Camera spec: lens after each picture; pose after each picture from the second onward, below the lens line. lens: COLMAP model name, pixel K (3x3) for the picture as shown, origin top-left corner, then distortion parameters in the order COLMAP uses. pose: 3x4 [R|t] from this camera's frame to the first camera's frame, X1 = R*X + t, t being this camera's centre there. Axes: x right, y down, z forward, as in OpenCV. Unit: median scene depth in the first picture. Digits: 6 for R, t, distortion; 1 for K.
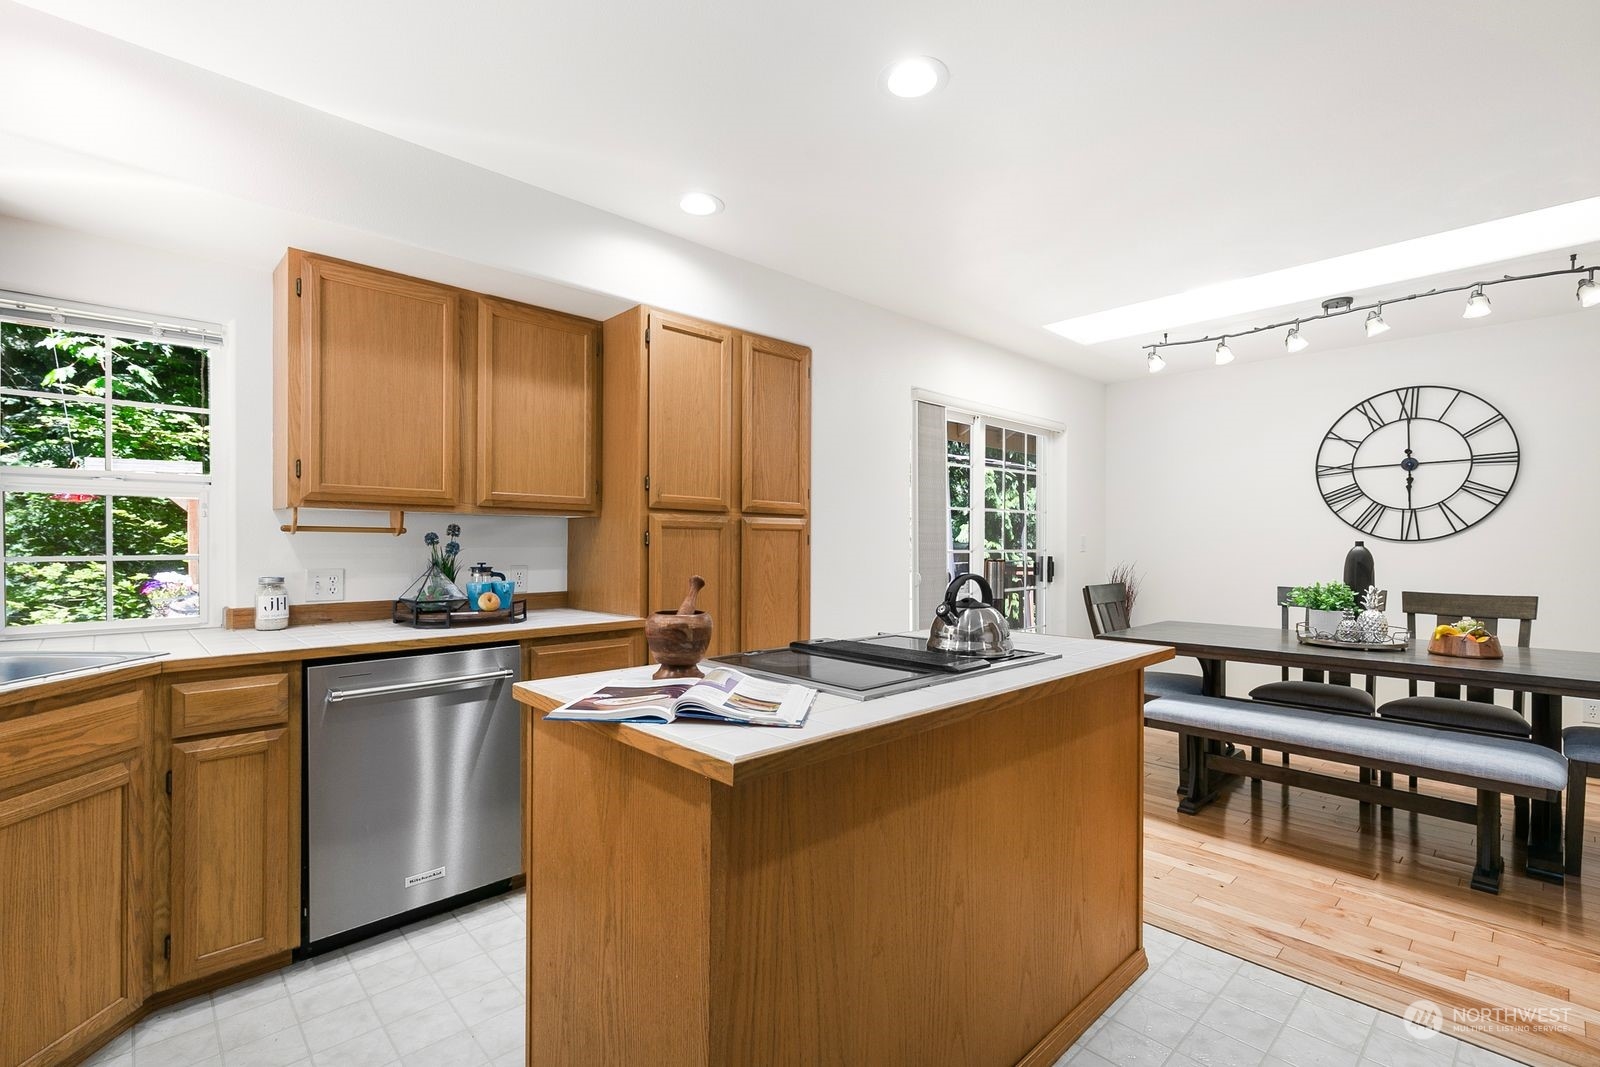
lens RADIAL K [[733.8, 0, 799.1], [0, 733.8, 543.9], [0, 0, 1]] dist [-0.000689, 0.000021]
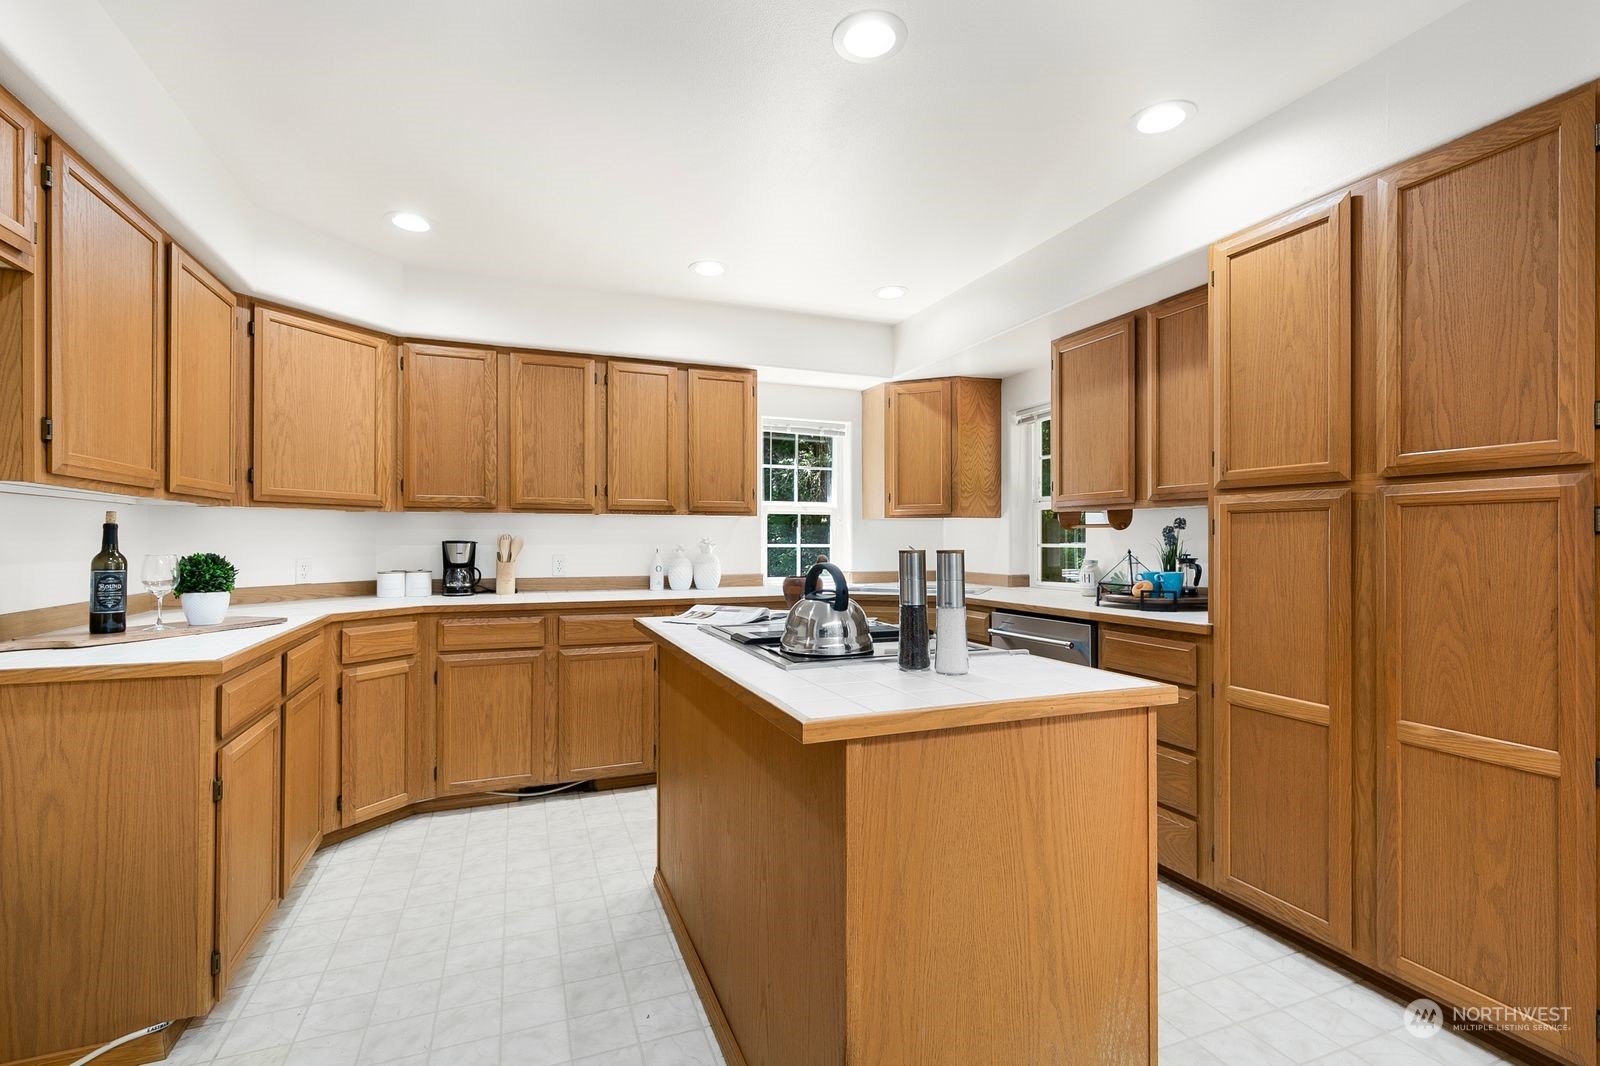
lens RADIAL K [[733.8, 0, 799.6], [0, 733.8, 535.4], [0, 0, 1]] dist [-0.000689, 0.000021]
pose [[-0.377419, -0.008631, -0.926002, 0.670428], [0.002757, 0.999942, -0.010444, 0.008332], [0.926038, -0.006495, -0.377374, 0.814608]]
